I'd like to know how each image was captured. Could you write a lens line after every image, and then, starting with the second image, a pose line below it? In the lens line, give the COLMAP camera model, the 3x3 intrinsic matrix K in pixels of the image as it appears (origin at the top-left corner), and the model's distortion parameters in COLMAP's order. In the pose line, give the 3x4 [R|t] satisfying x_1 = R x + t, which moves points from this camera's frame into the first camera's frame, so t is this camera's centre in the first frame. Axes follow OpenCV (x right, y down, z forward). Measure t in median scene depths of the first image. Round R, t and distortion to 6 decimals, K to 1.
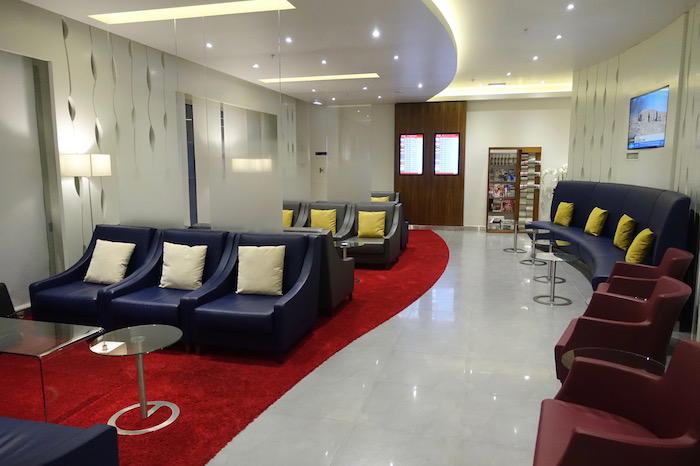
lens RADIAL K [[486.1, 0, 348.6], [0, 486.1, 232.8], [0, 0, 1]] dist [-0.001697, -0.001196]
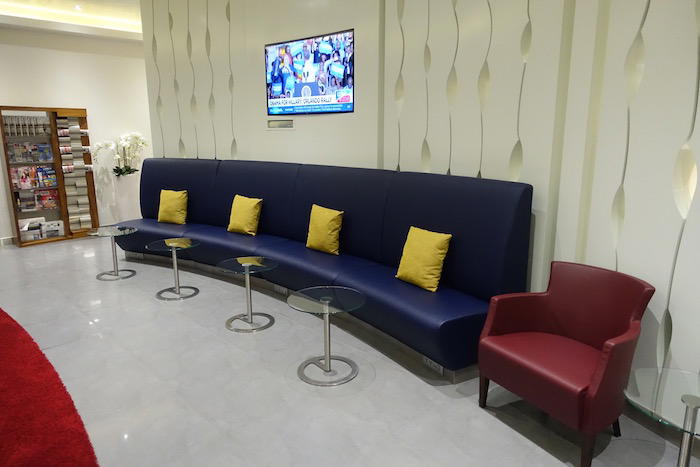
lens RADIAL K [[486.1, 0, 348.9], [0, 486.1, 235.1], [0, 0, 1]] dist [-0.001697, -0.001196]
pose [[0.512538, -0.178309, 0.839947, -0.015573], [0.120242, 0.983467, 0.135405, -0.049865], [-0.850204, 0.031597, 0.525505, 0.331616]]
